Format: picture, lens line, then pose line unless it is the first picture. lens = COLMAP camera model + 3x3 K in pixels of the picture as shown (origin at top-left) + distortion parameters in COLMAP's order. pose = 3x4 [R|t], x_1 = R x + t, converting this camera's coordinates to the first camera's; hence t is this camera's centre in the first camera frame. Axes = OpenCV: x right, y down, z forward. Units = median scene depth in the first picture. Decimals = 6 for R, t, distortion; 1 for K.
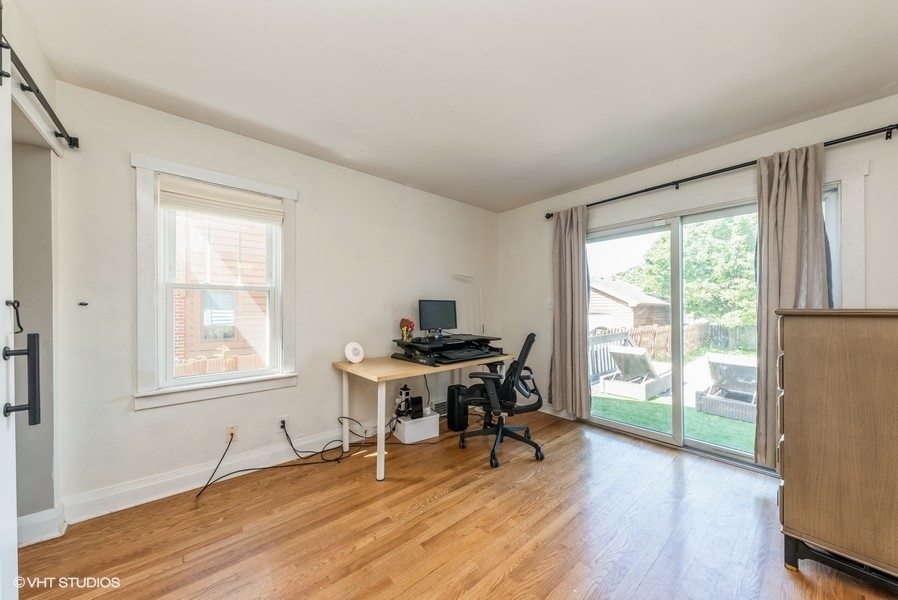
lens RADIAL K [[311.0, 0, 448.4], [0, 311.0, 307.6], [0, 0, 1]] dist [0.000823, 0.000072]
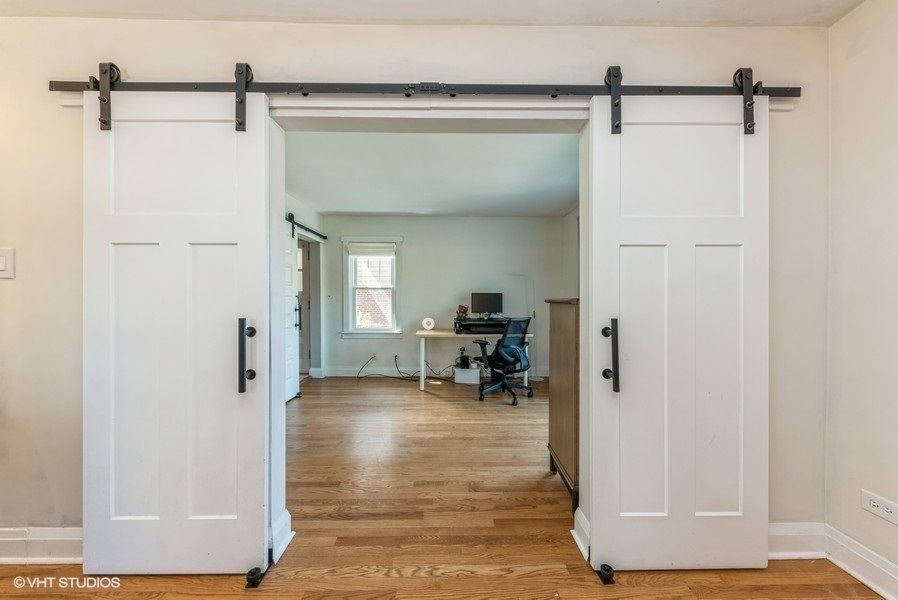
lens RADIAL K [[311.0, 0, 449.5], [0, 311.0, 296.3], [0, 0, 1]] dist [0.000823, 0.000072]
pose [[0.767795, 0.001572, -0.640693, 0.915251], [0.000464, 0.999995, 0.003009, -0.014575], [0.640695, -0.002608, 0.767791, -0.268364]]
